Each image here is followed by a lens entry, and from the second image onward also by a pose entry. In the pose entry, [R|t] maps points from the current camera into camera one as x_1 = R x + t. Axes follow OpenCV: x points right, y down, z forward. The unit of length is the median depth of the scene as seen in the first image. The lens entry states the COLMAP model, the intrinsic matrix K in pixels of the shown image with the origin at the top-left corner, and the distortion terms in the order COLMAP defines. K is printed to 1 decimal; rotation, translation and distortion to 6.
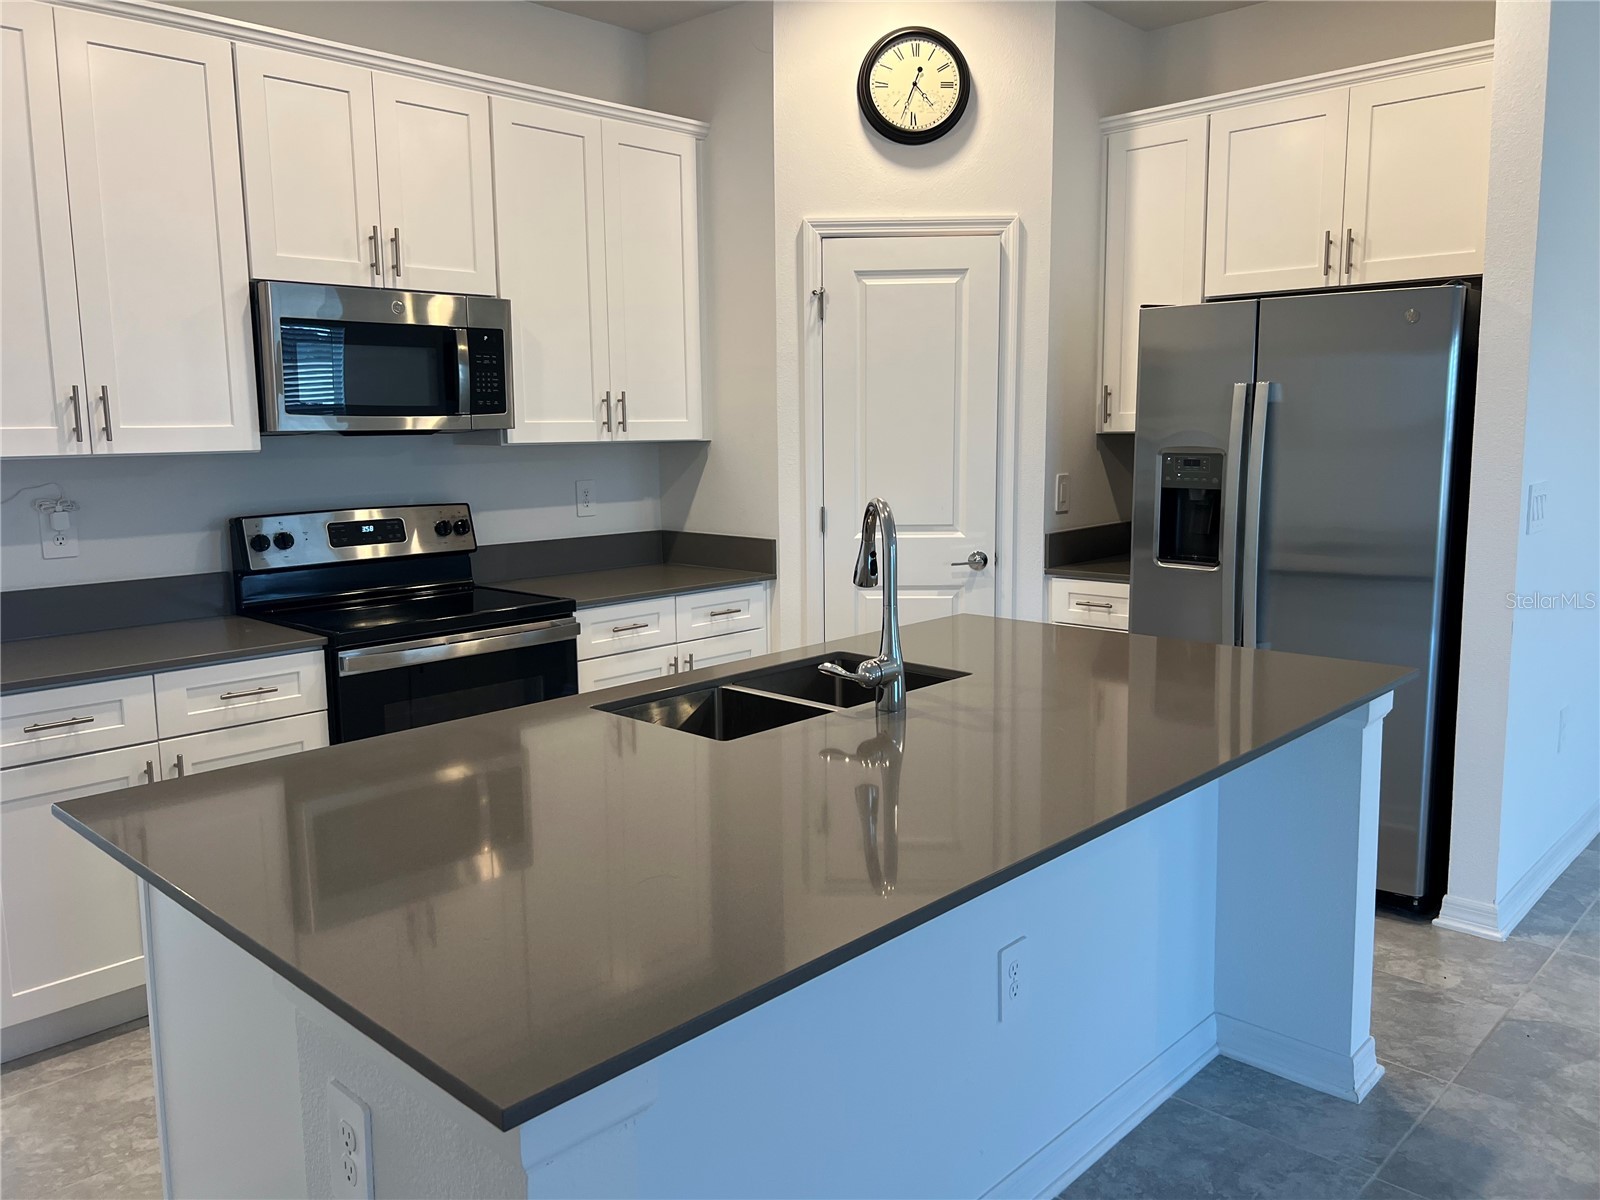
lens RADIAL K [[1209.1, 0, 805.0], [0, 1209.1, 587.0], [0, 0, 1]] dist [0.048410, -0.056021]
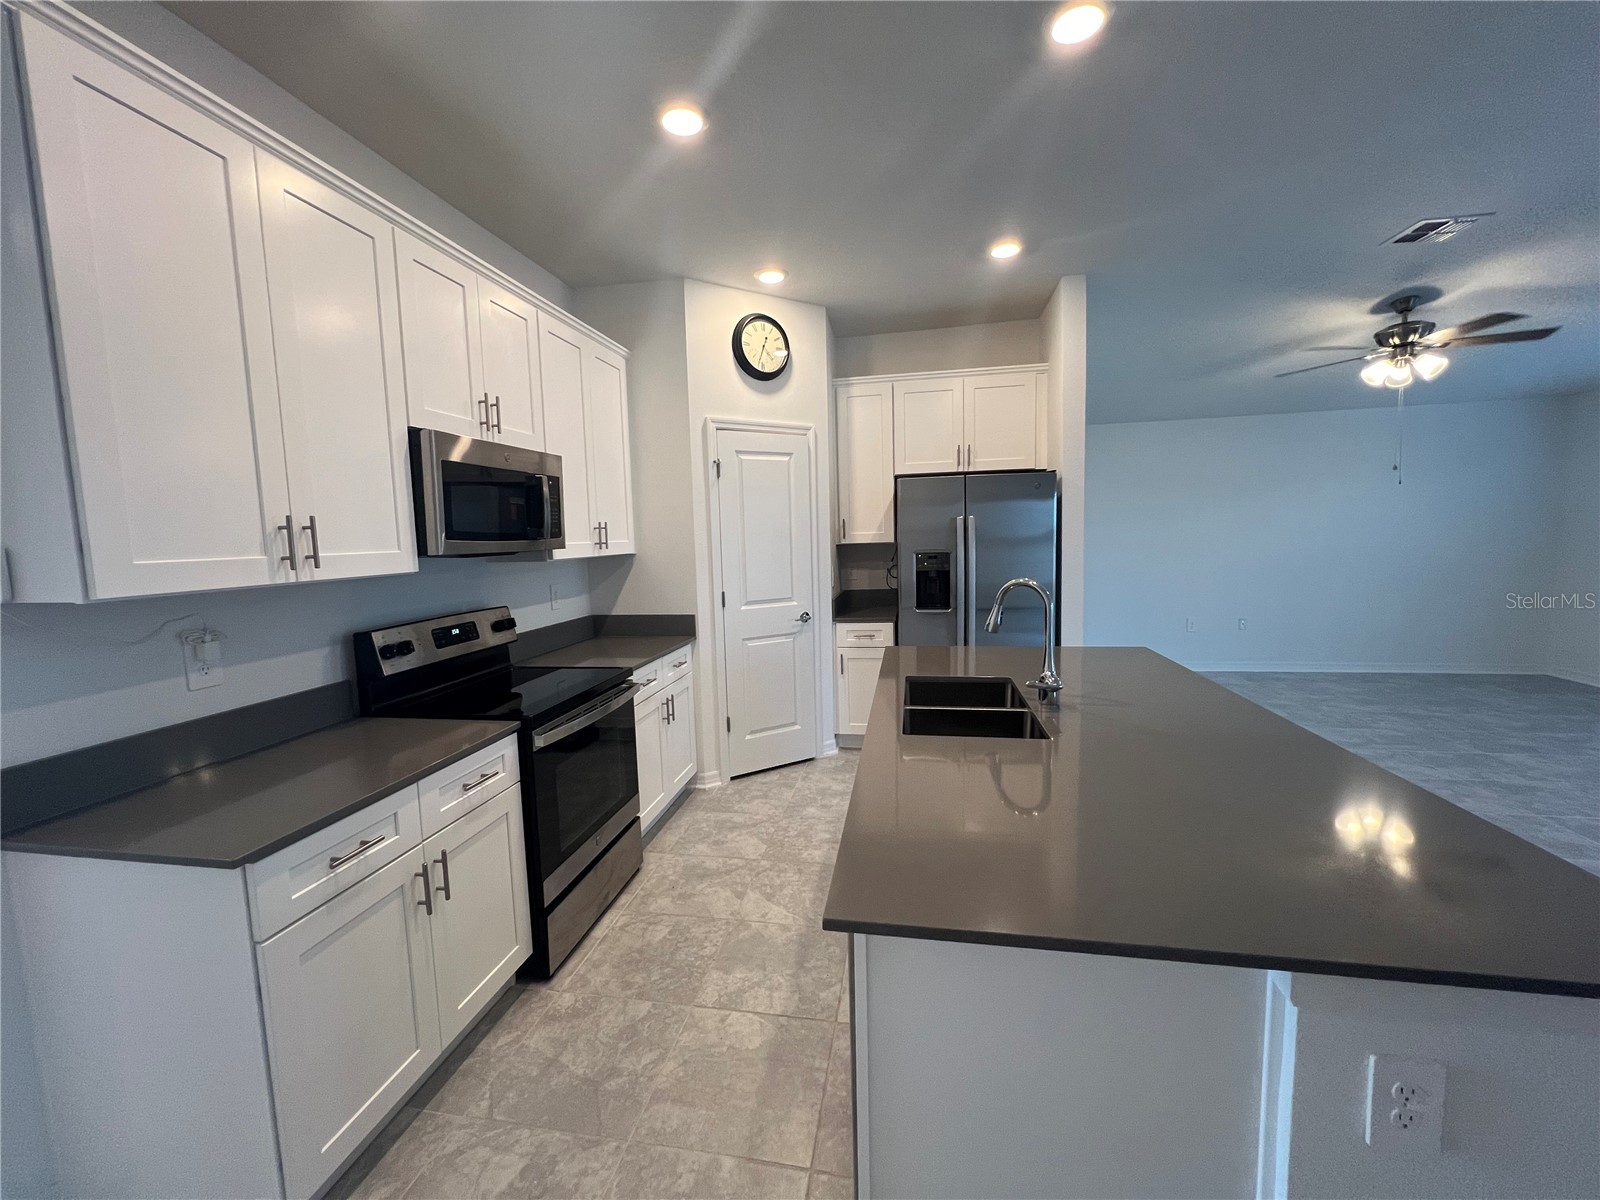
lens RADIAL K [[640.2, 0, 795.5], [0, 640.2, 595.6], [0, 0, 1]] dist [-0.001732, 0.000652]
pose [[0.838119, -0.064619, 0.541647, -0.429334], [0.092591, 0.995402, -0.024518, -0.036772], [-0.537572, 0.070700, 0.840249, 0.261109]]
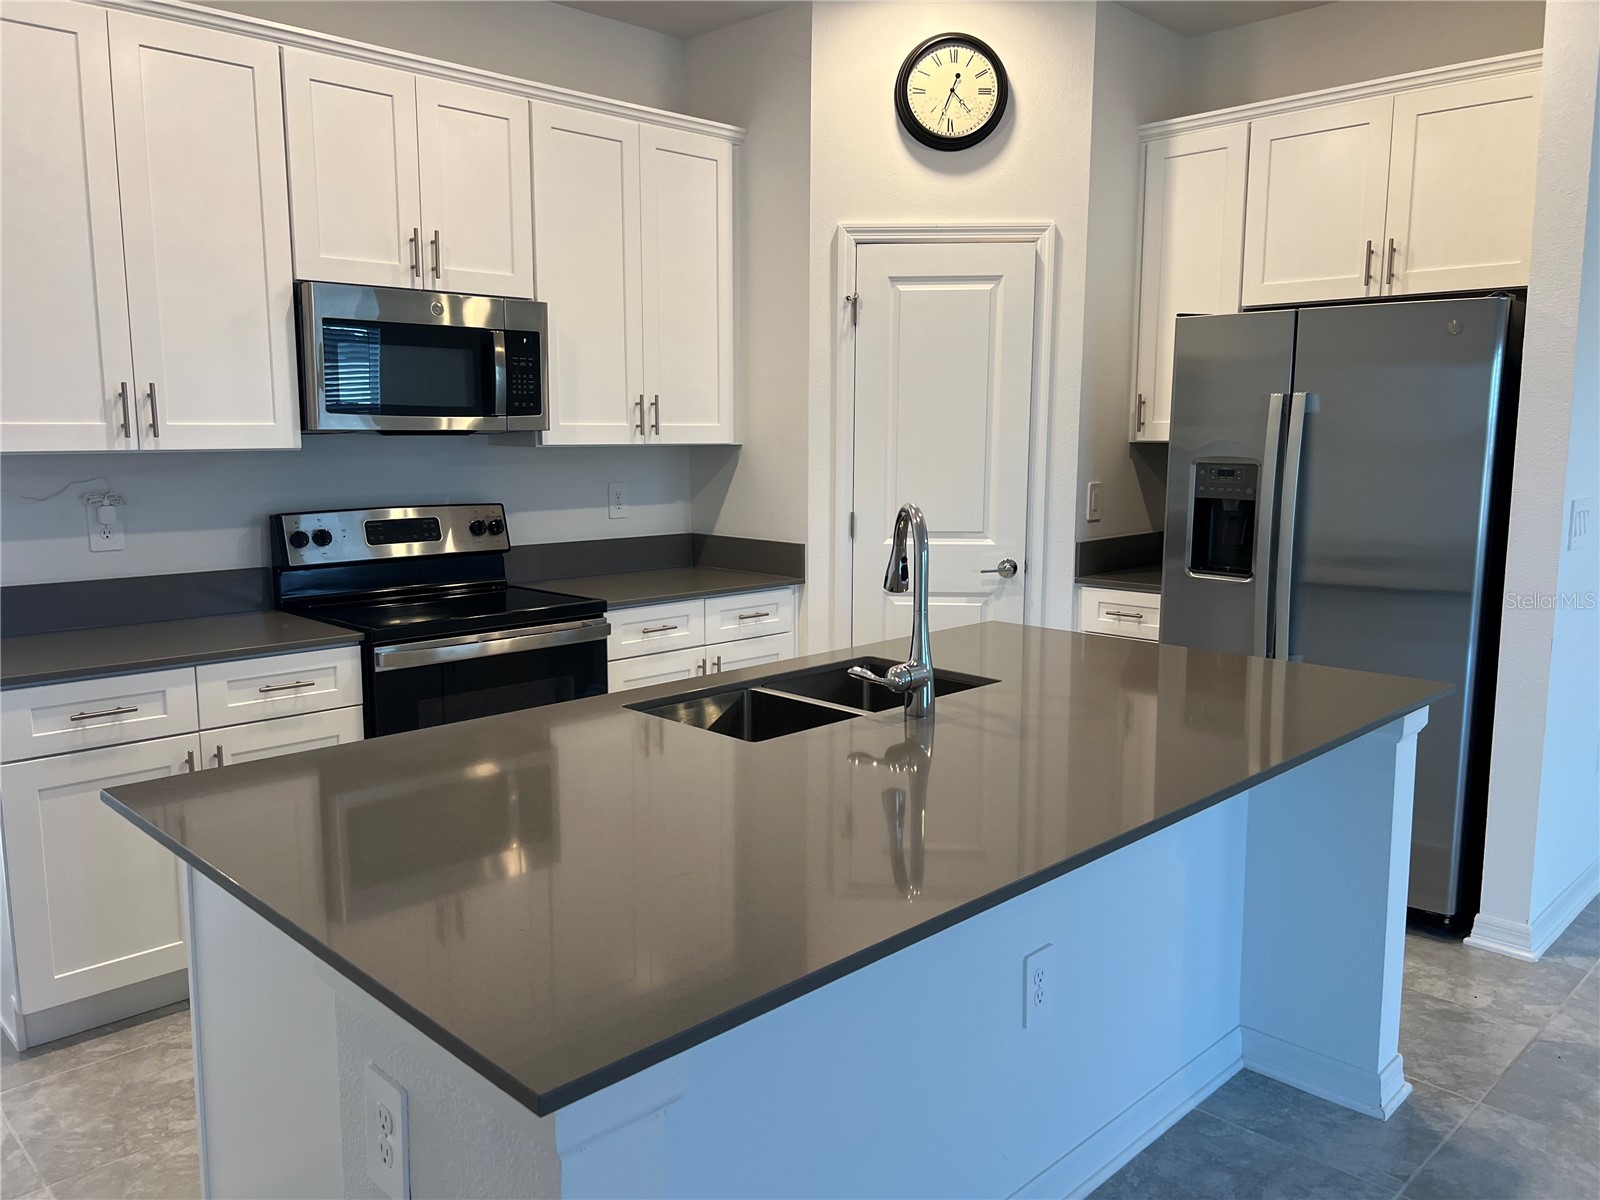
lens RADIAL K [[1209.1, 0, 794.8], [0, 1209.1, 594.9], [0, 0, 1]] dist [0.051819, -0.061737]
pose [[0.999414, 0.016845, -0.029793, -0.002521], [-0.016776, 0.999856, 0.002552, 0.000630], [0.029832, -0.002051, 0.999553, -0.004200]]
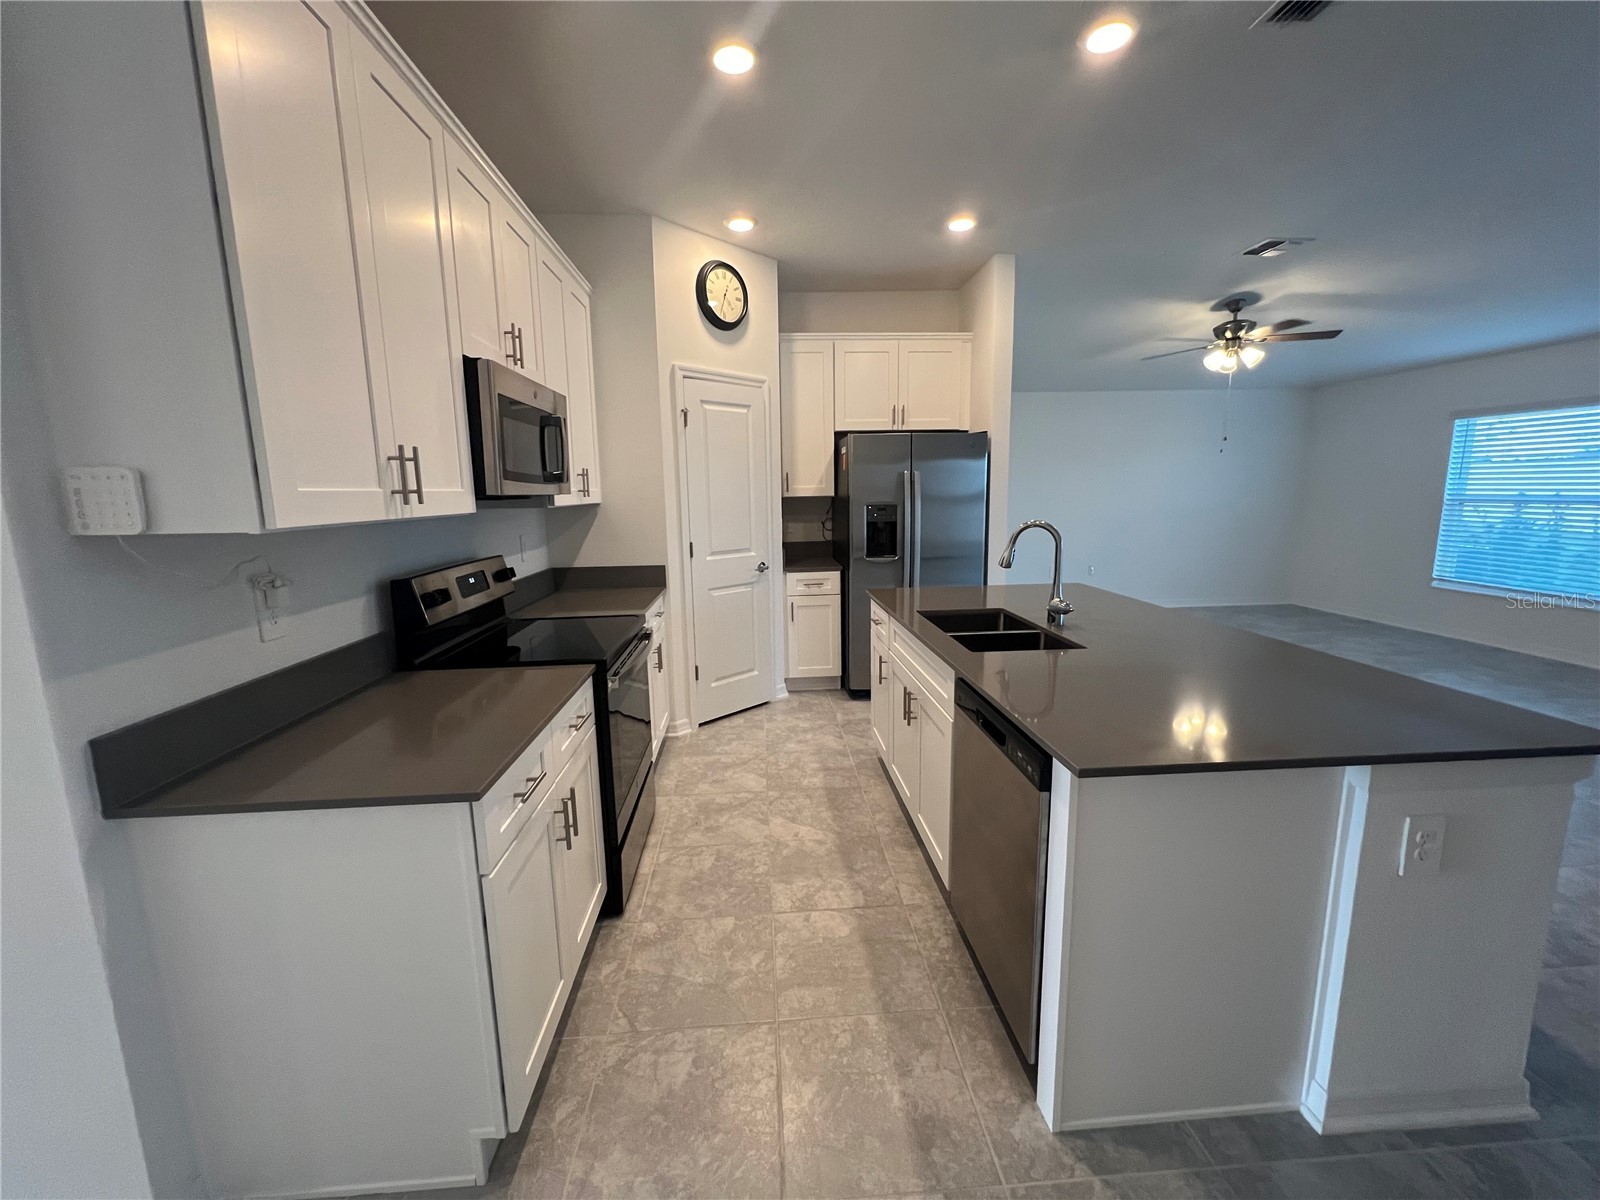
lens RADIAL K [[640.2, 0, 795.5], [0, 640.2, 595.6], [0, 0, 1]] dist [-0.001732, 0.000652]
pose [[0.677227, -0.118897, 0.726104, -0.611287], [0.110081, 0.992123, 0.059786, -0.036554], [-0.727493, 0.039442, 0.684981, 0.355892]]
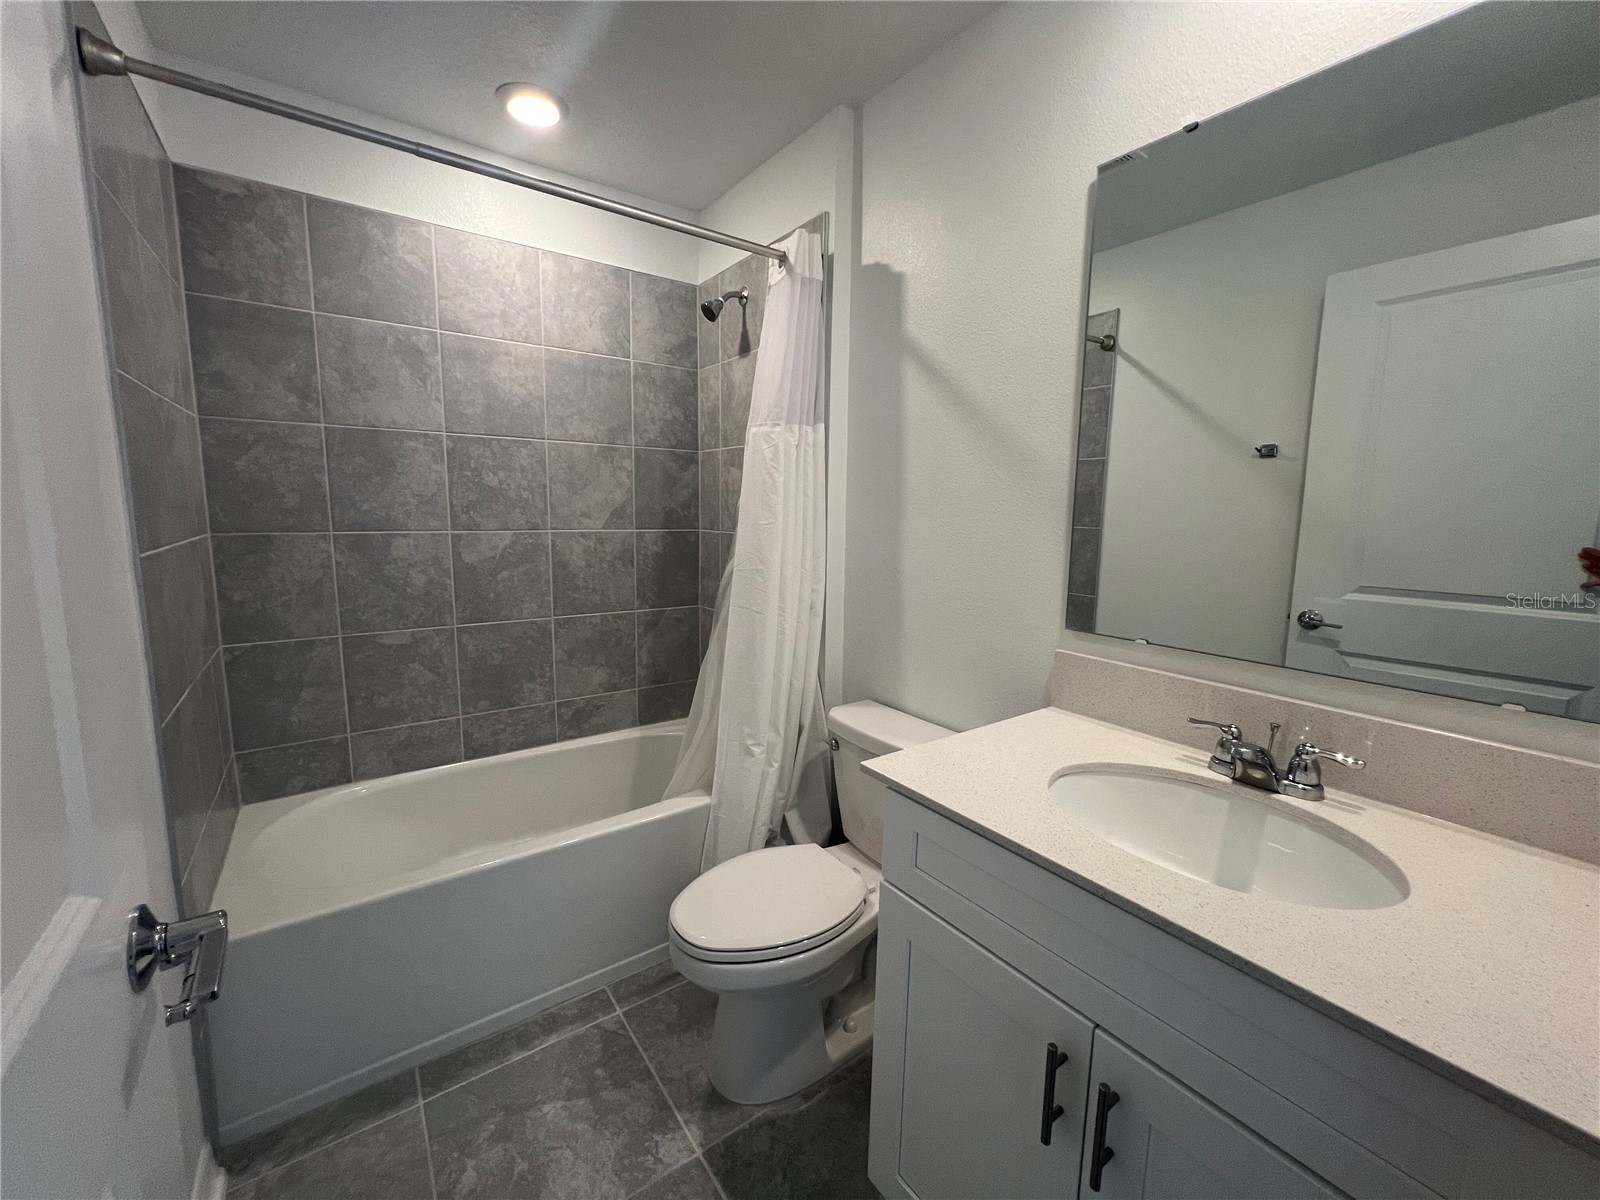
lens RADIAL K [[640.2, 0, 795.5], [0, 640.2, 595.6], [0, 0, 1]] dist [-0.001732, 0.000652]
pose [[-0.181640, 0.141677, -0.973106, -0.027863], [-0.146919, 0.974551, 0.169311, -0.092545], [0.972328, 0.173721, -0.156202, 0.924796]]
